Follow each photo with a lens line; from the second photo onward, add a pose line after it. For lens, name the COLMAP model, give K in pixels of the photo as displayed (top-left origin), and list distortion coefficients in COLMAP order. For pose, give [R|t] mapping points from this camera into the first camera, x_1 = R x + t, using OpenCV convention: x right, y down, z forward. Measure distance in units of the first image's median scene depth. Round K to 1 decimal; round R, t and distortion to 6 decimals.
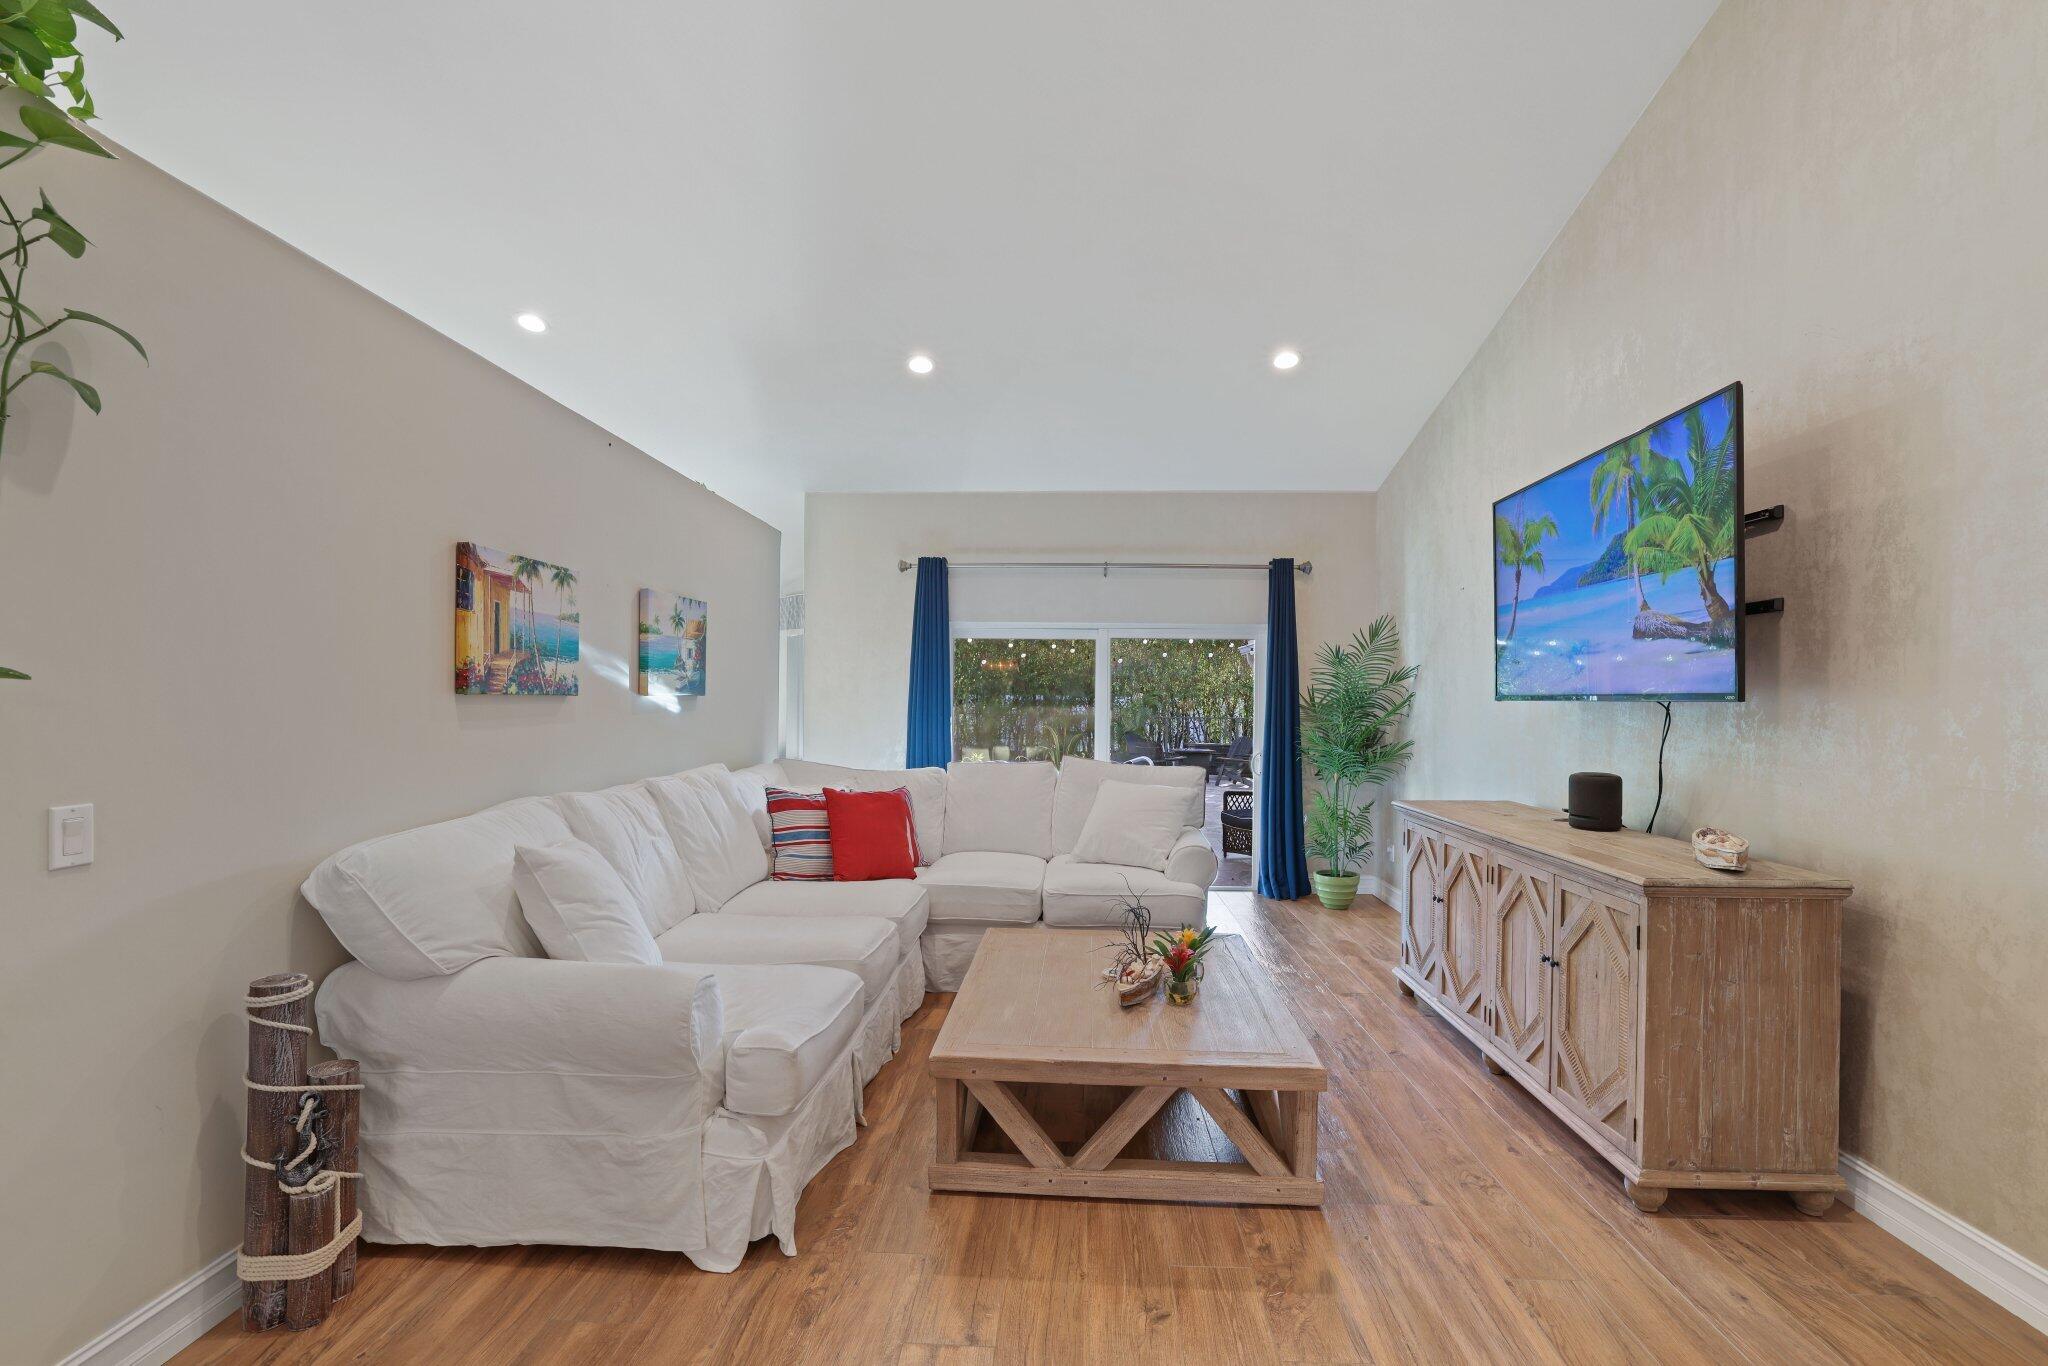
lens RADIAL K [[887.7, 0, 1024.1], [0, 887.7, 704.2], [0, 0, 1]] dist [-0.039752, 0.013257]
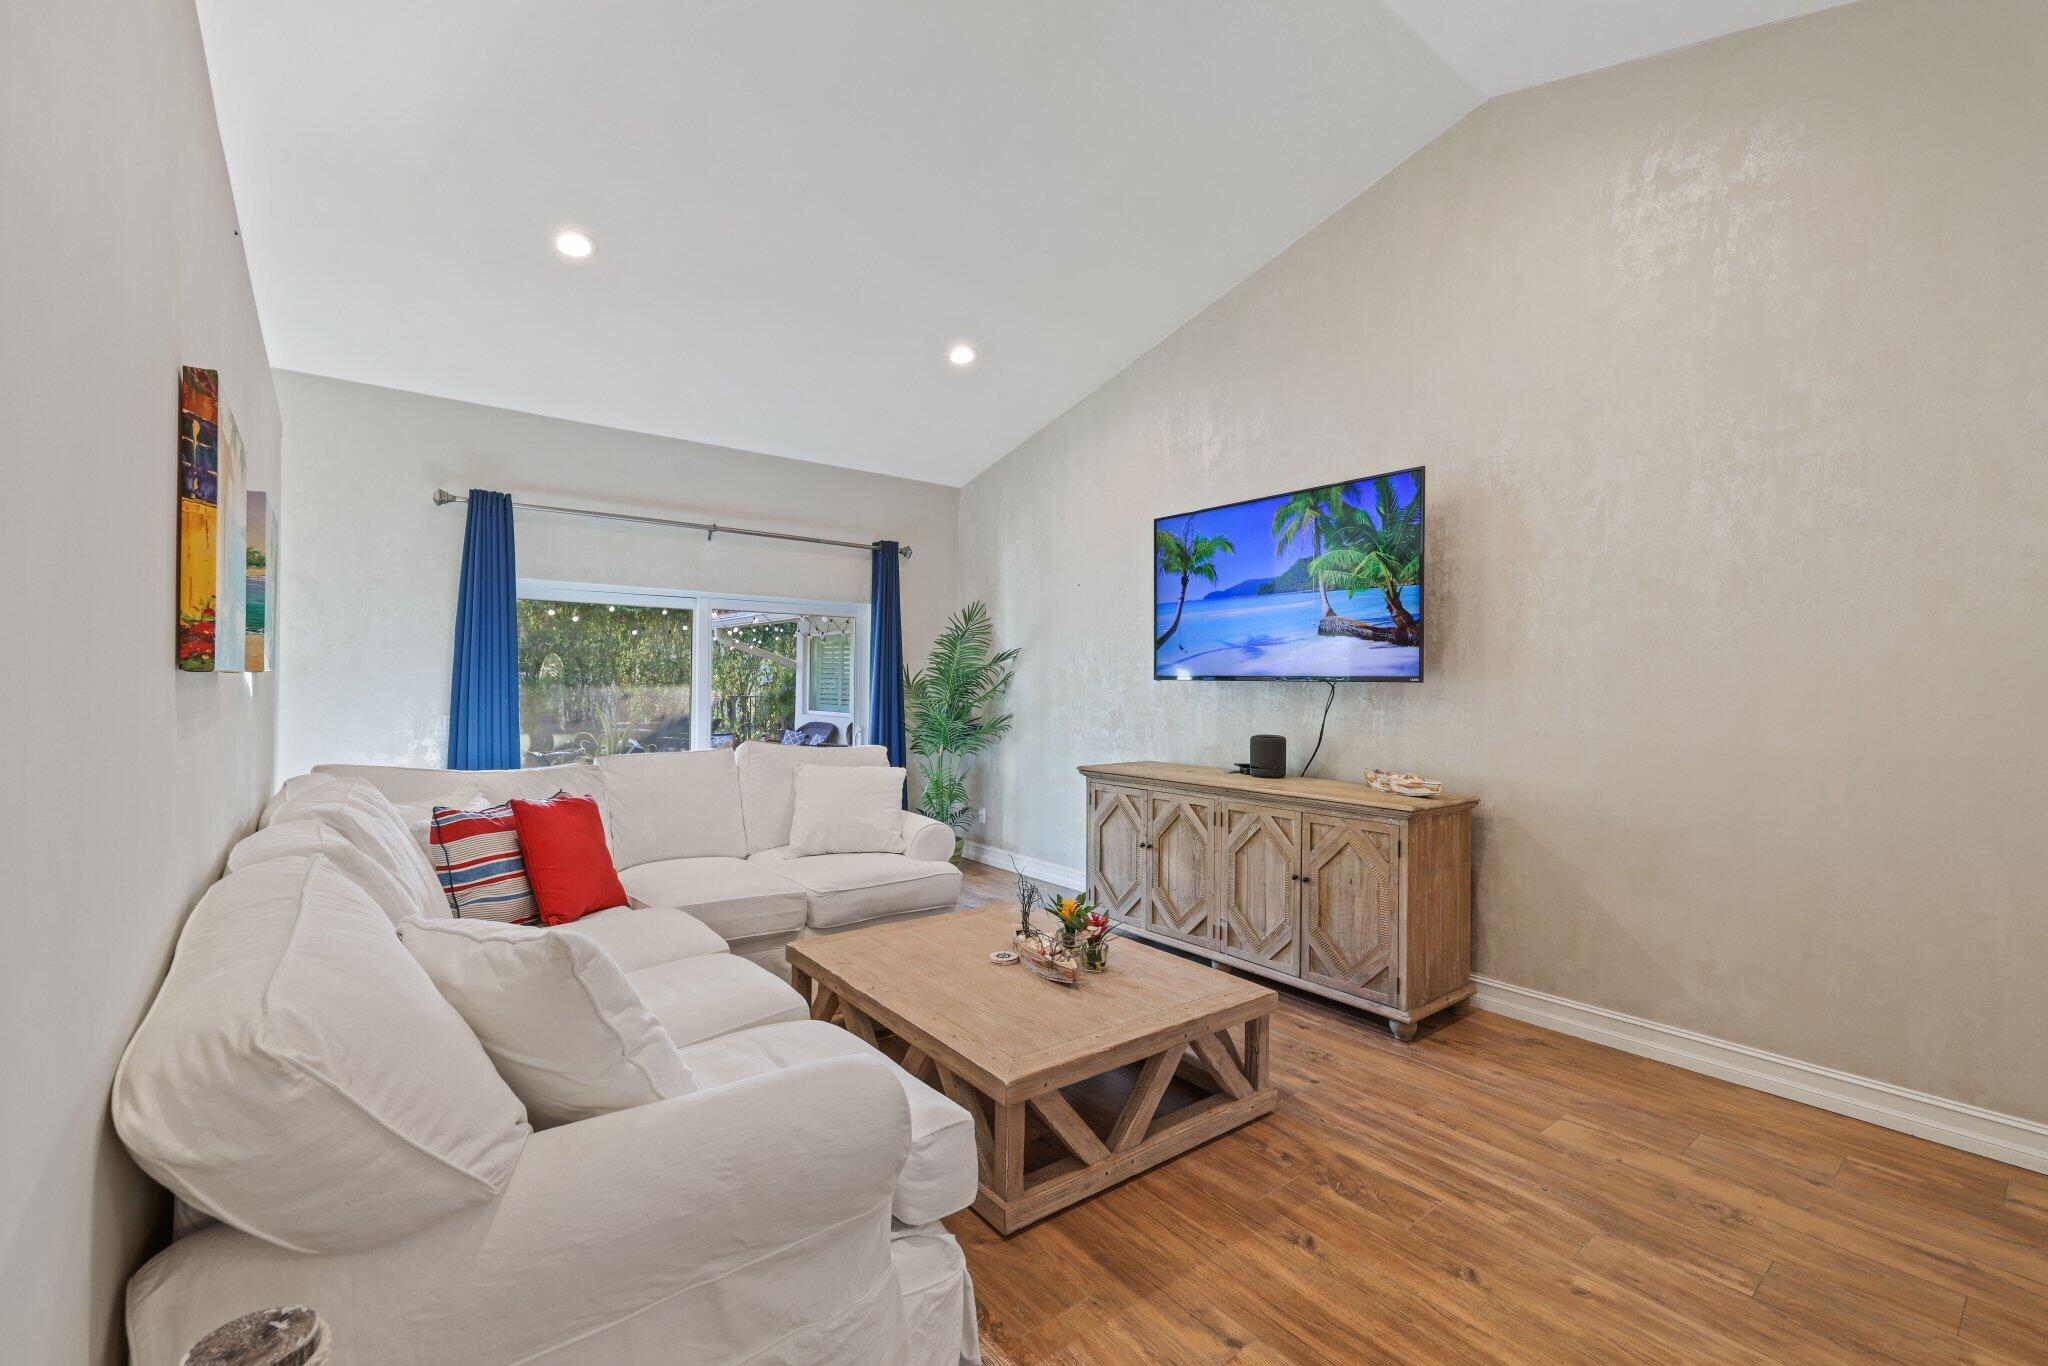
lens RADIAL K [[868.3, 0, 1029.1], [0, 868.3, 689.6], [0, 0, 1]] dist [-0.000023, 0.000920]
pose [[0.750681, -0.006752, 0.660631, -0.564424], [-0.000743, 0.999939, 0.011064, -0.005941], [-0.660665, -0.008797, 0.750629, 0.281839]]
